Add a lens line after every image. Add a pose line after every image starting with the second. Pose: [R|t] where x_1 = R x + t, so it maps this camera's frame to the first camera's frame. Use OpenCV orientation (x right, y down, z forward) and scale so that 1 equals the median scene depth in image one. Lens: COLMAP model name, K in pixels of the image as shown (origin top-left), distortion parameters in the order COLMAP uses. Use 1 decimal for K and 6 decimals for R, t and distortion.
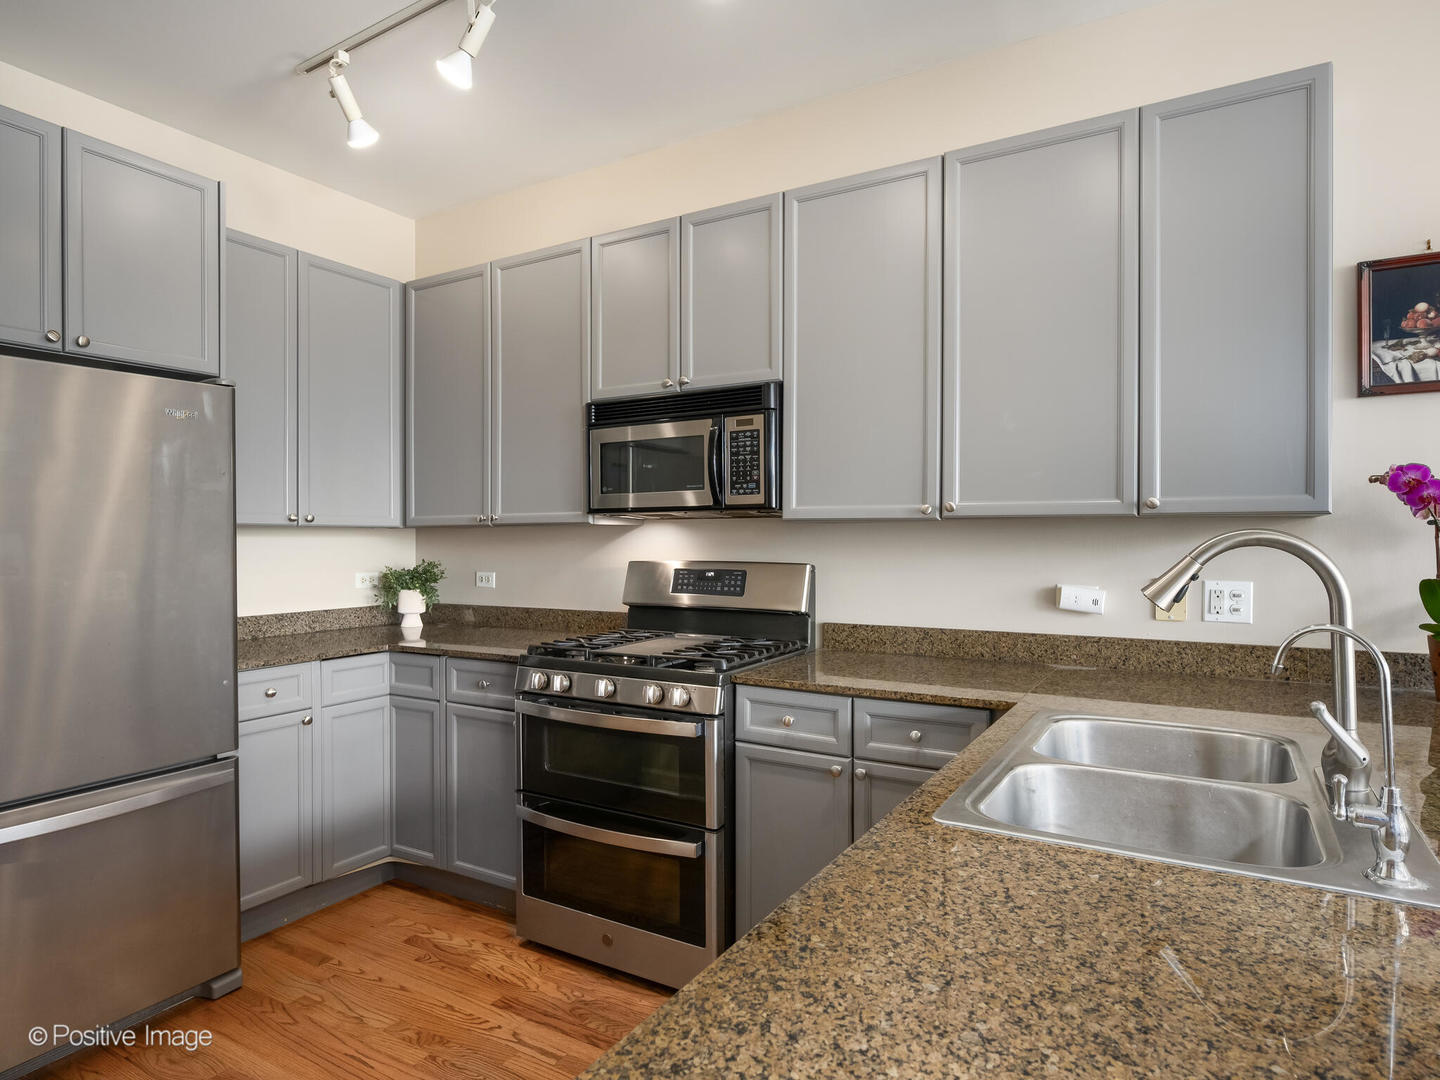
lens RADIAL K [[830.2, 0, 721.6], [0, 830.2, 537.4], [0, 0, 1]] dist [0.001182, -0.001727]
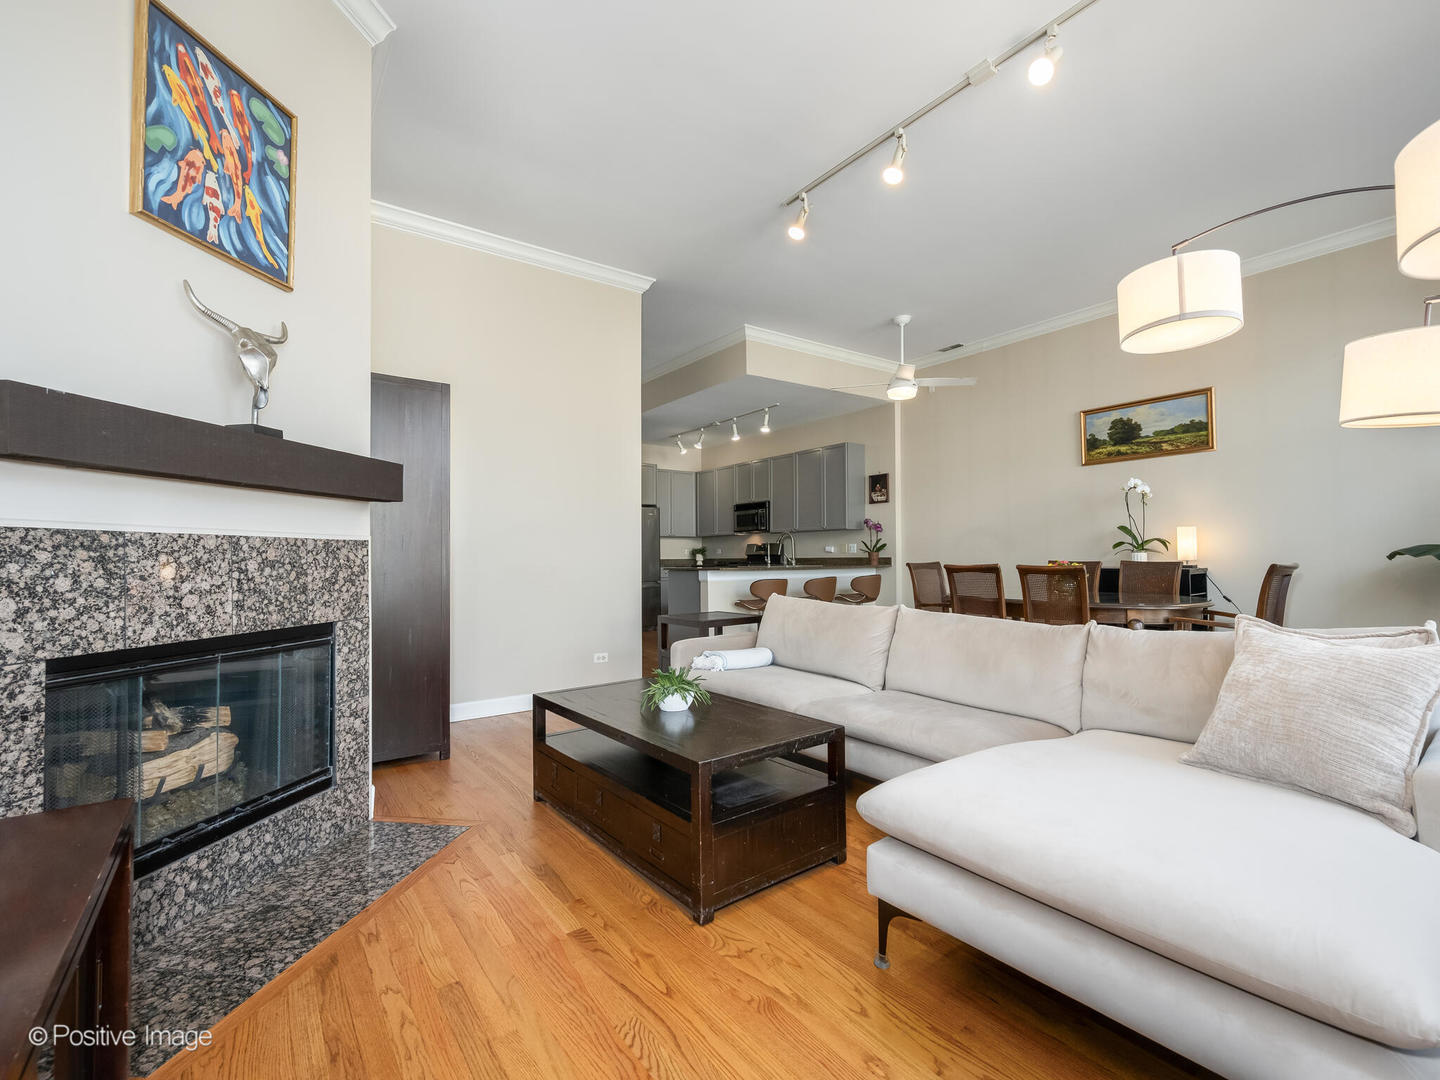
lens RADIAL K [[640.7, 0, 722.3], [0, 640.7, 541.0], [0, 0, 1]] dist [-0.004054, -0.001738]
pose [[0.922334, -0.015138, -0.386097, 1.146058], [0.006705, 0.999709, -0.023180, 0.100130], [0.386335, 0.018791, 0.922167, -2.211322]]
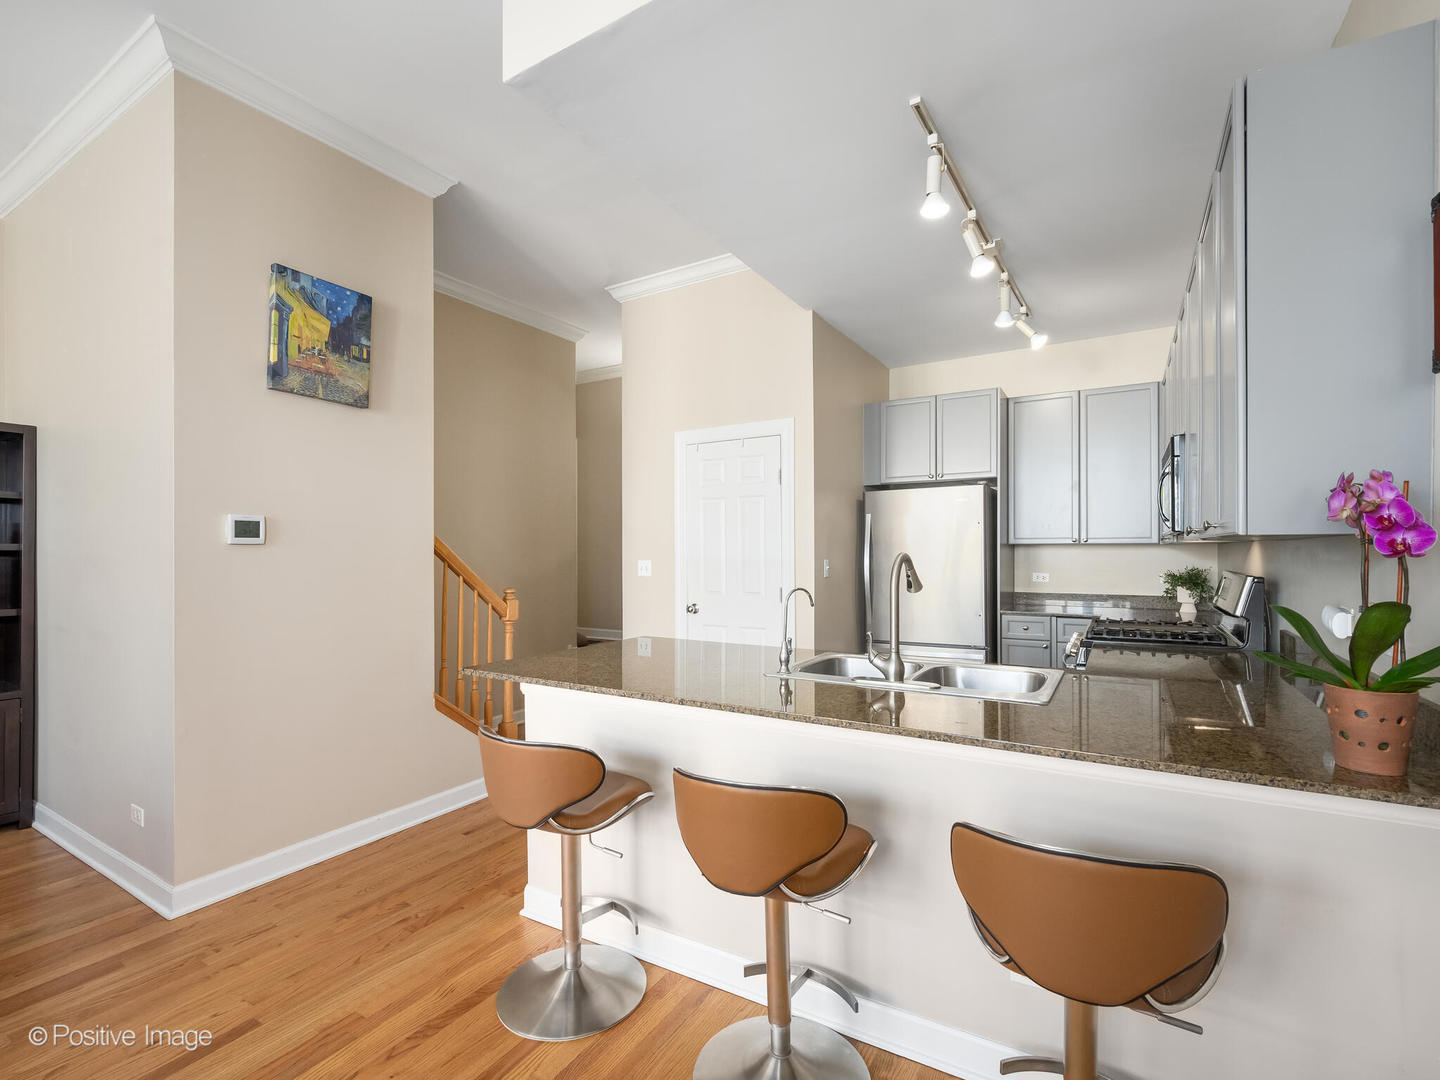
lens RADIAL K [[673.3, 0, 728.7], [0, 673.3, 549.2], [0, 0, 1]] dist [-0.000955, -0.000666]
pose [[-0.002004, 0.000520, -0.999998, 1.133493], [0.007257, 0.999974, 0.000506, -0.011387], [0.999972, -0.007256, -0.002008, 0.294959]]
